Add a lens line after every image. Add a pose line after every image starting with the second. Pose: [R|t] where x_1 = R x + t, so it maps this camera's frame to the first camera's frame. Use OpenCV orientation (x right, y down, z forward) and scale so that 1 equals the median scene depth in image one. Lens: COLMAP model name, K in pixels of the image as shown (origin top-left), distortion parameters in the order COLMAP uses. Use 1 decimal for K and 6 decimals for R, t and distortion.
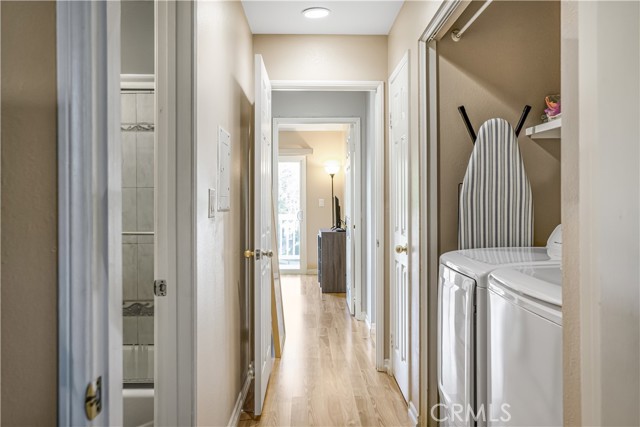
lens RADIAL K [[514.9, 0, 320.1], [0, 514.9, 213.9], [0, 0, 1]] dist [0.007243, 0.001570]
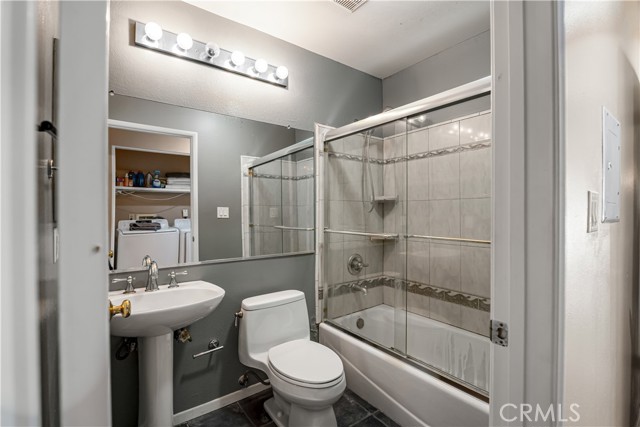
lens RADIAL K [[288.5, 0, 320.0], [0, 288.5, 213.8], [0, 0, 1]] dist [0.001524, -0.000177]
pose [[0.588517, -0.003265, -0.808478, -0.109894], [-0.011271, 0.999862, -0.012242, -0.008719], [0.808406, 0.016317, 0.588399, 0.464181]]
